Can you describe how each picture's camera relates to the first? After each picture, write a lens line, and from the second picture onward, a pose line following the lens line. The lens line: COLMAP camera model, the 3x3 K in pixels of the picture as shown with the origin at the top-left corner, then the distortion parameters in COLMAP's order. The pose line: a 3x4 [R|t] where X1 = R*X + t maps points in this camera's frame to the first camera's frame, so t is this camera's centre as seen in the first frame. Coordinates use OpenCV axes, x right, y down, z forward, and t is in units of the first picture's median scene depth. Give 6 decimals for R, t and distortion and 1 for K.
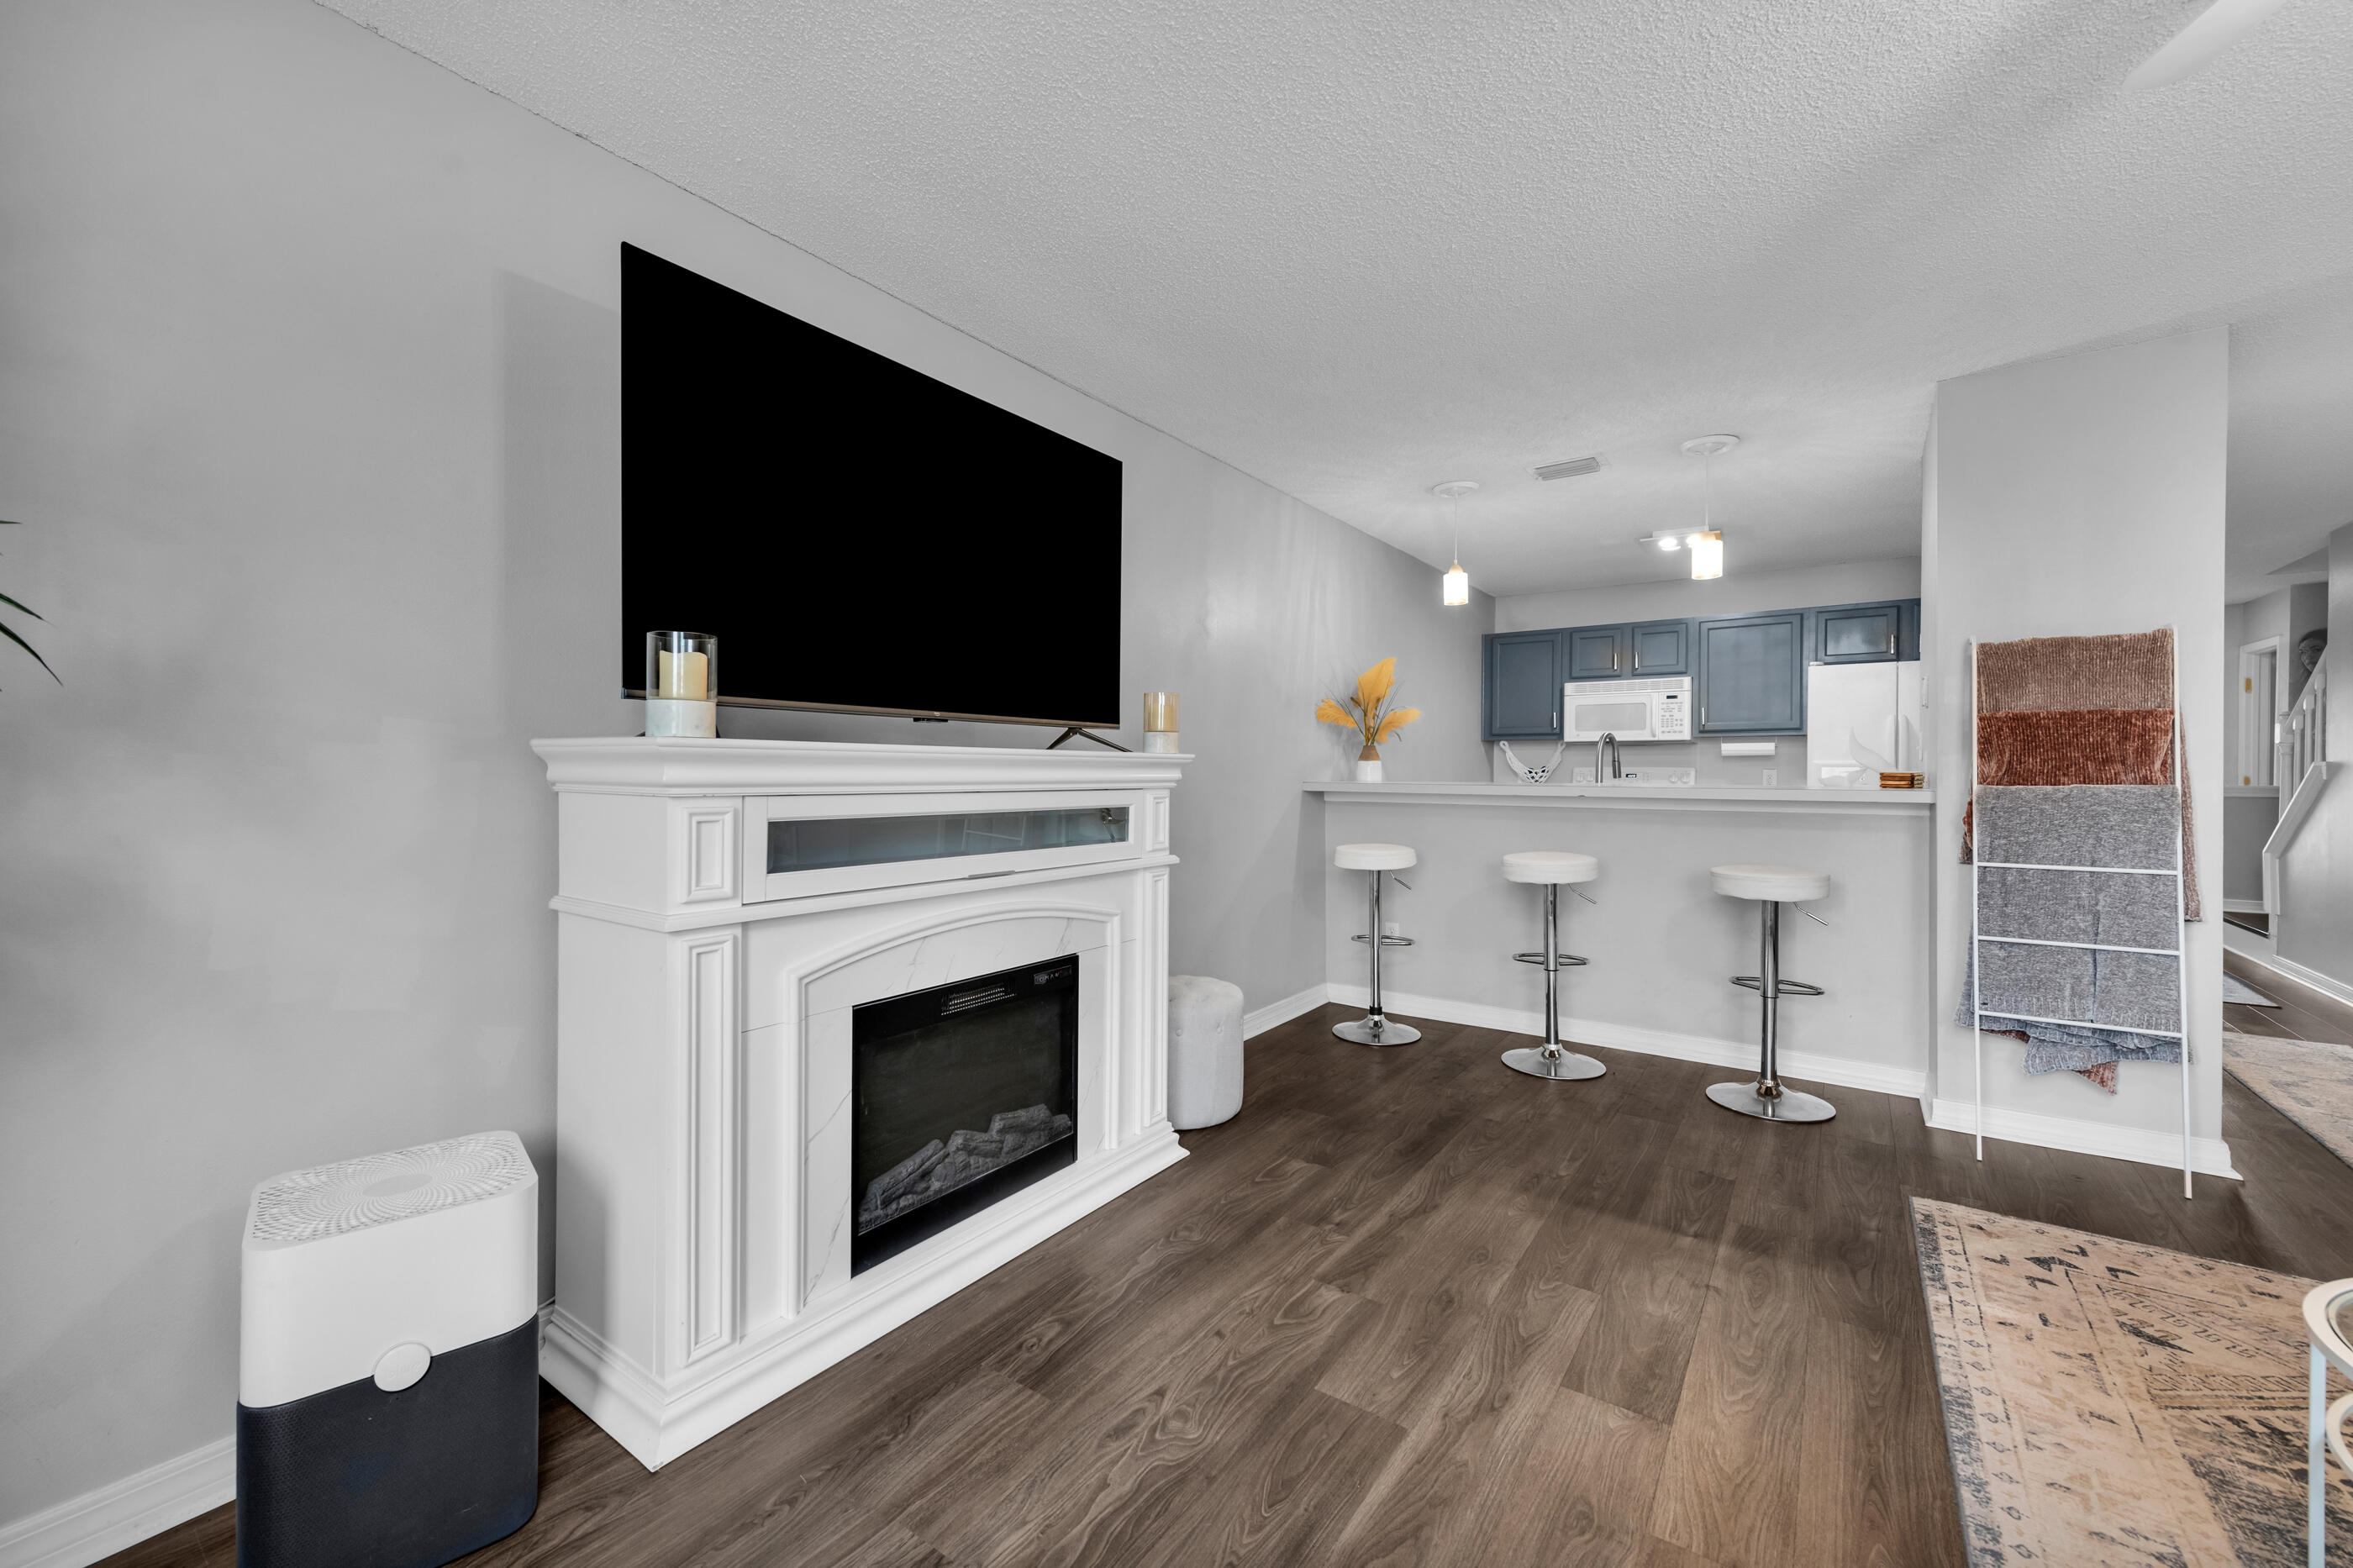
lens RADIAL K [[929.6, 0, 1185.9], [0, 929.6, 778.5], [0, 0, 1]] dist [0.011646, -0.003418]
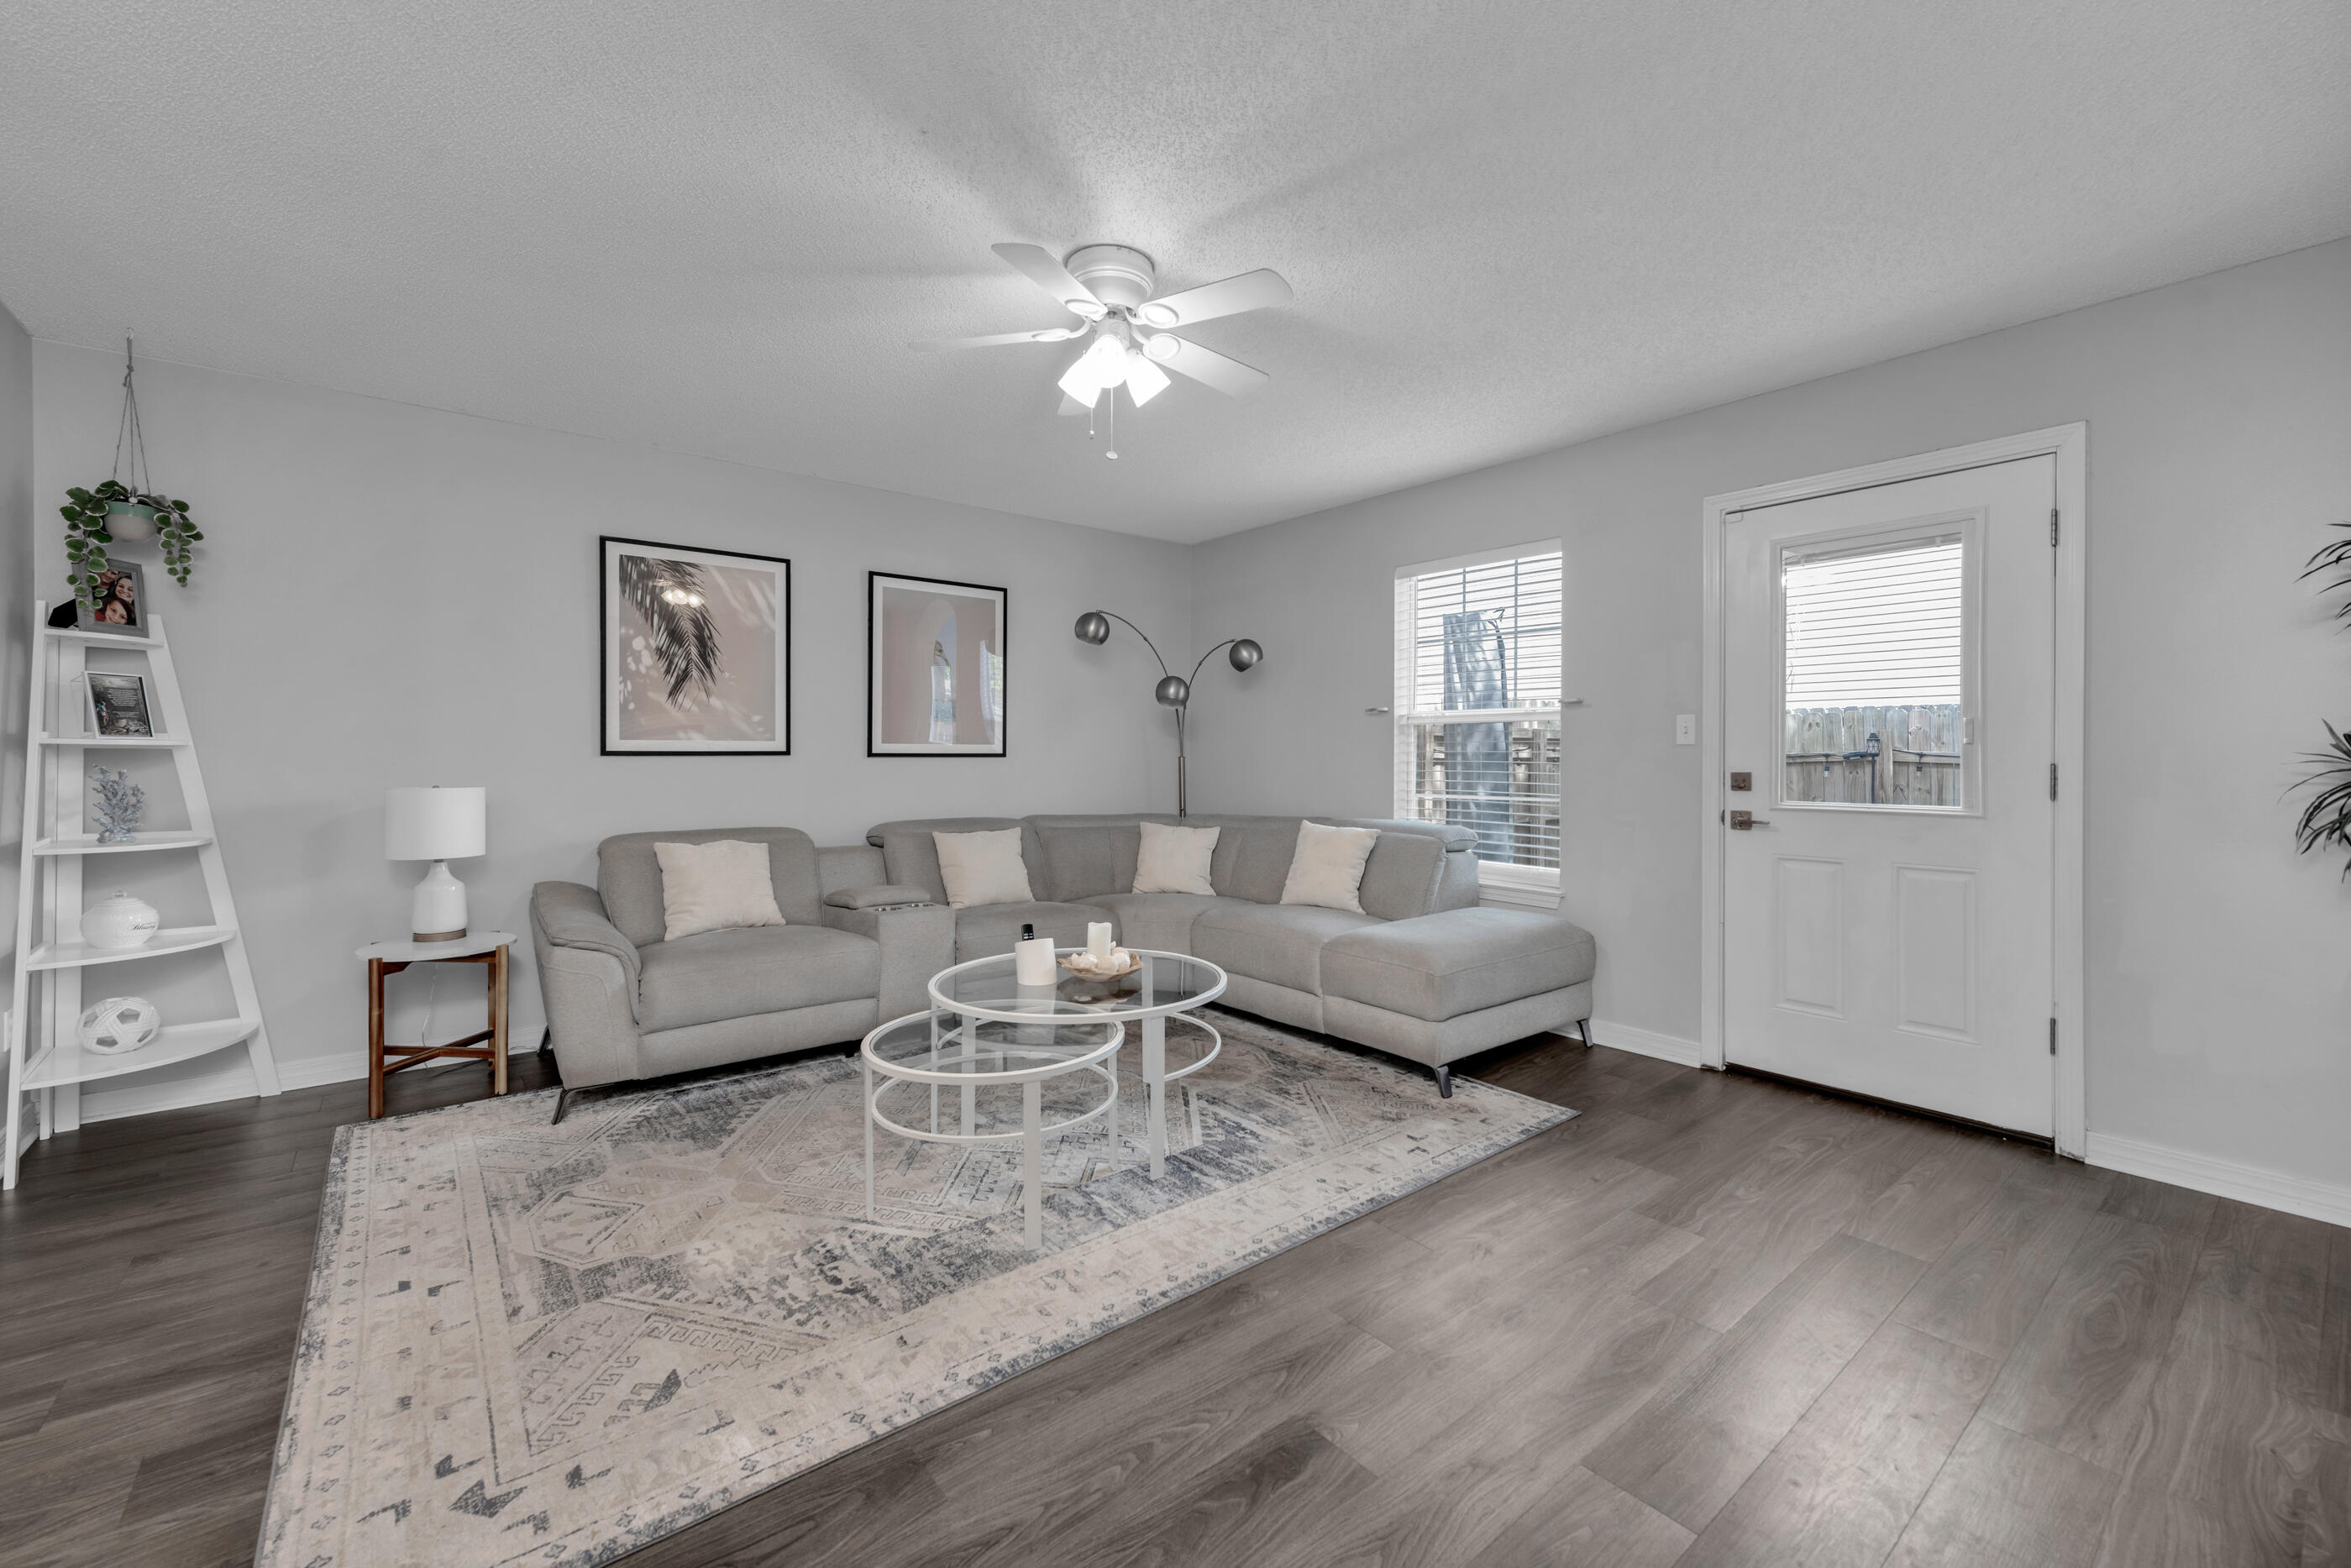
lens RADIAL K [[967.9, 0, 1196.7], [0, 967.9, 753.6], [0, 0, 1]] dist [0.009319, -0.000799]
pose [[-0.964422, -0.006143, 0.264296, 0.212720], [-0.004450, 0.999966, 0.007005, -0.010262], [-0.264330, 0.005579, -0.964416, 1.228205]]
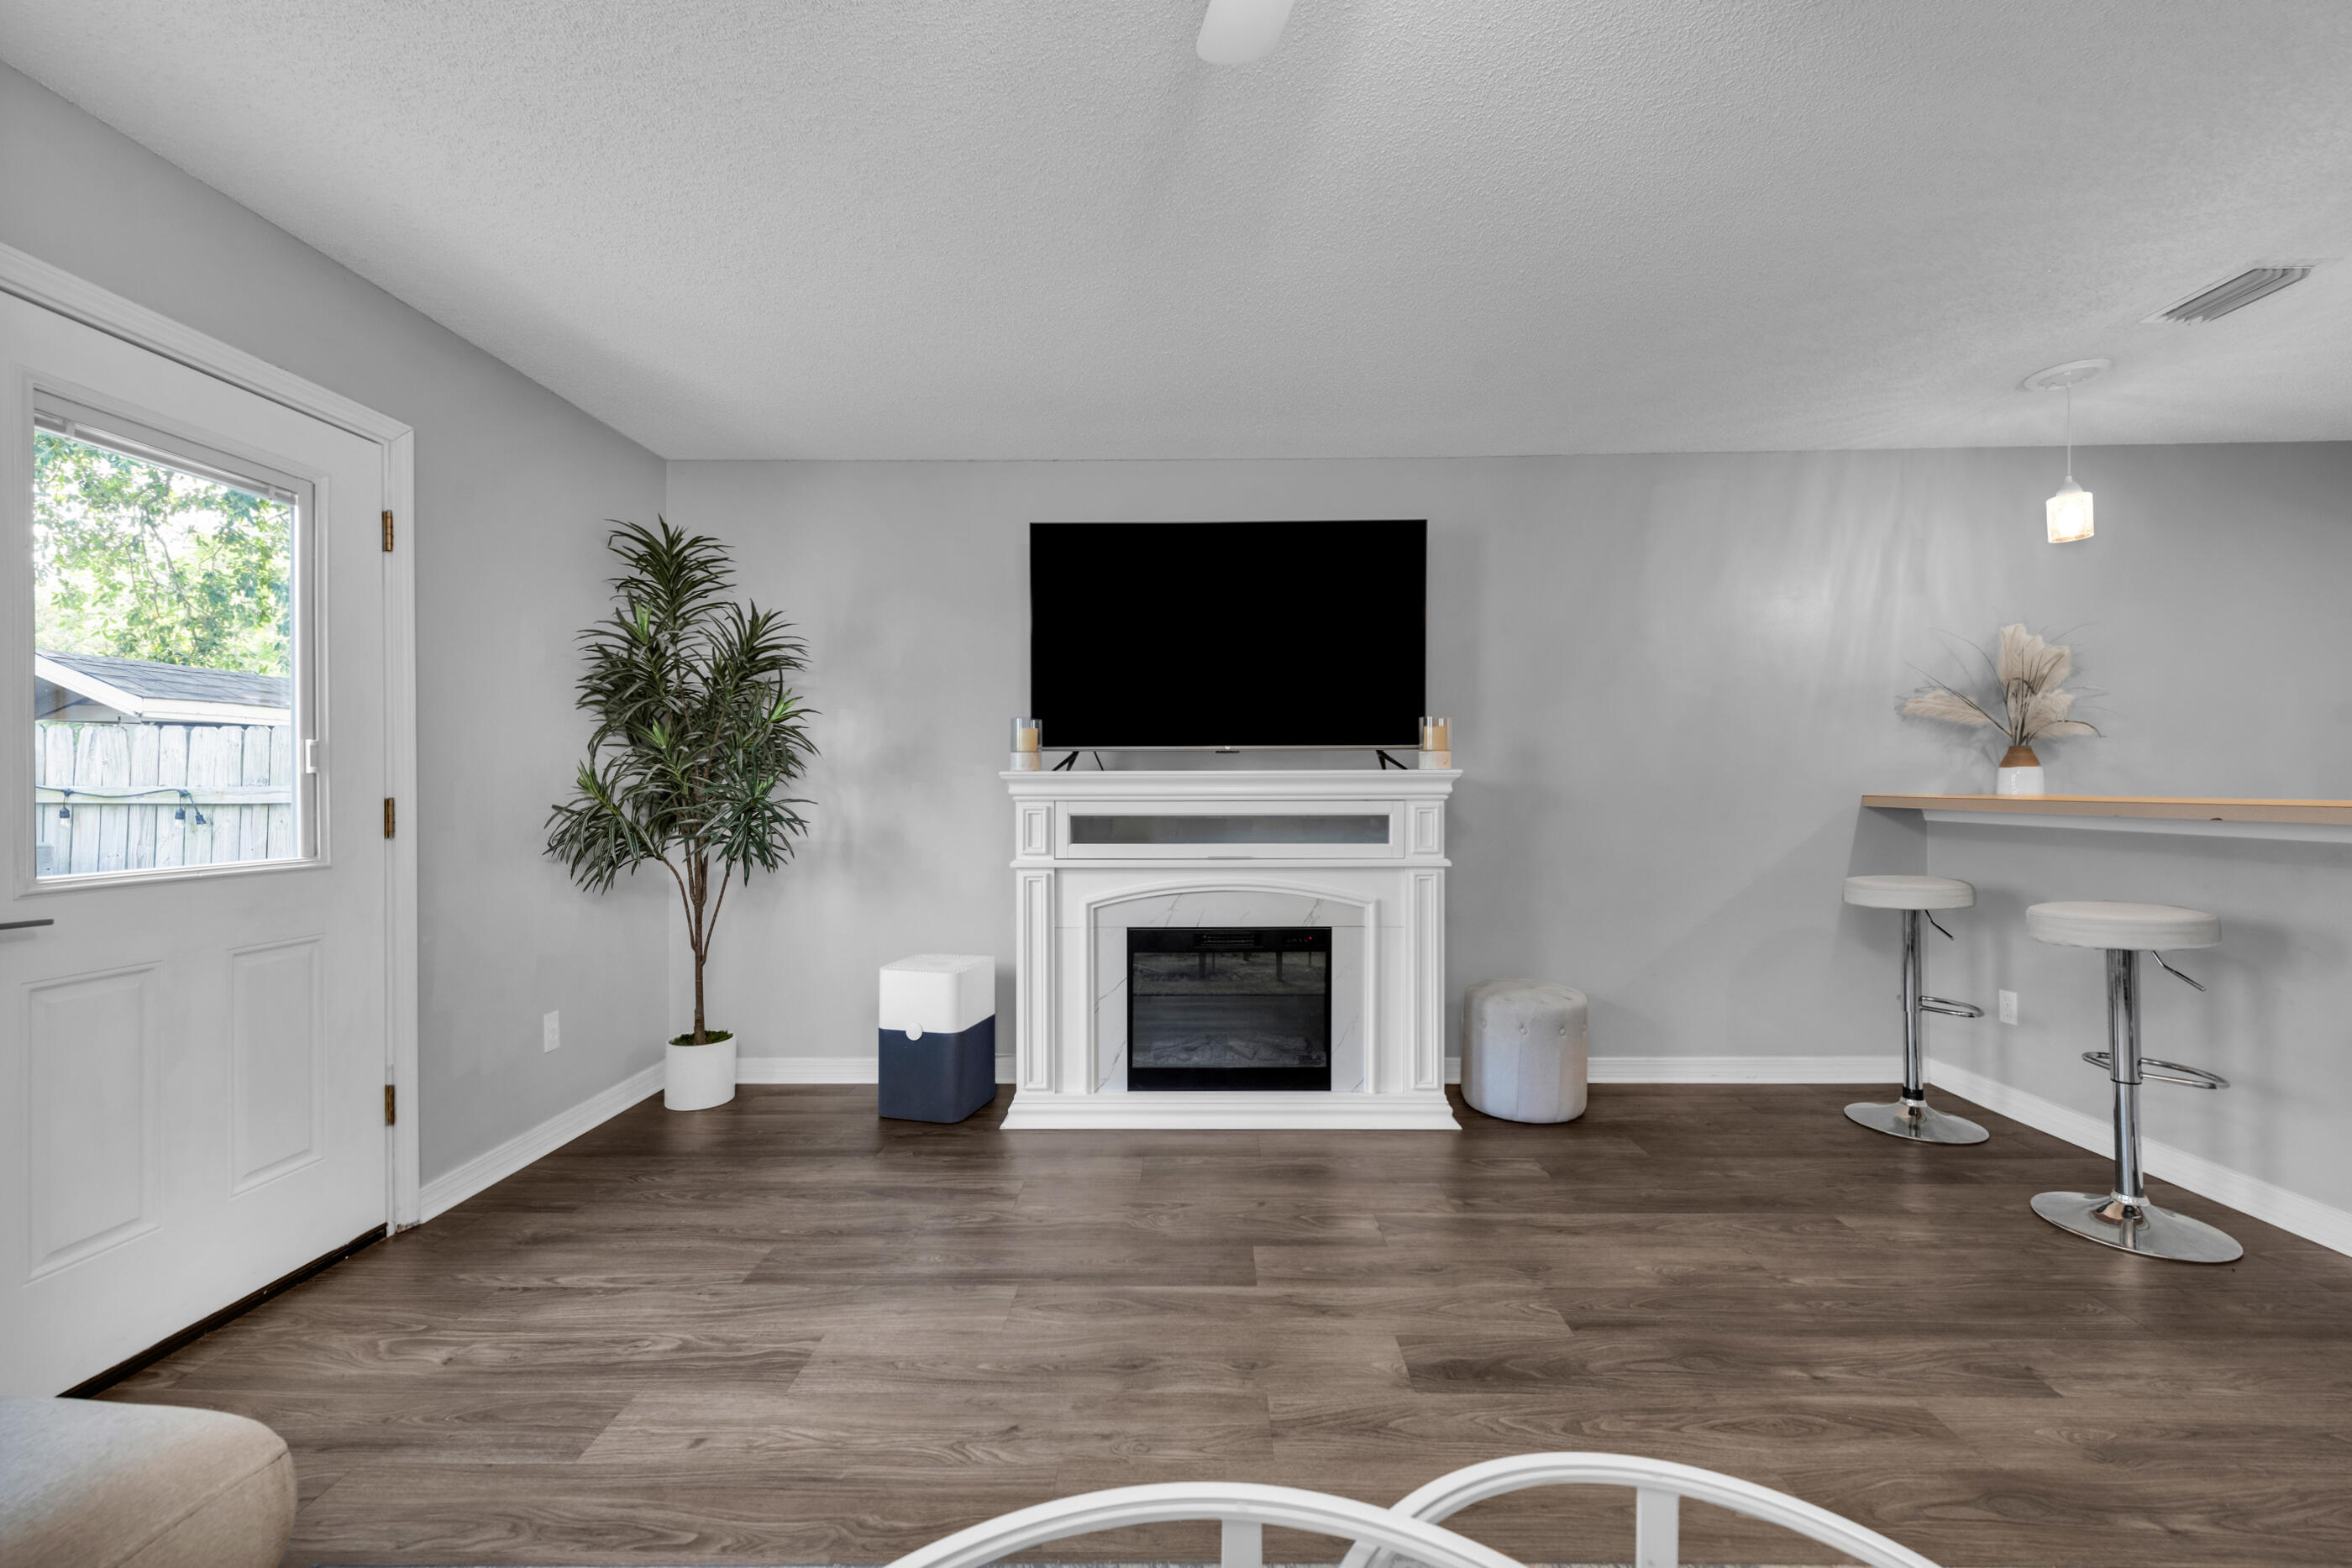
lens RADIAL K [[924.0, 0, 1190.8], [0, 924.0, 778.0], [0, 0, 1]] dist [0.017346, -0.006410]
pose [[0.564419, -0.013188, -0.825383, 0.769275], [0.001805, 0.999890, -0.014741, -0.000443], [0.825487, 0.006830, 0.564380, 0.107589]]
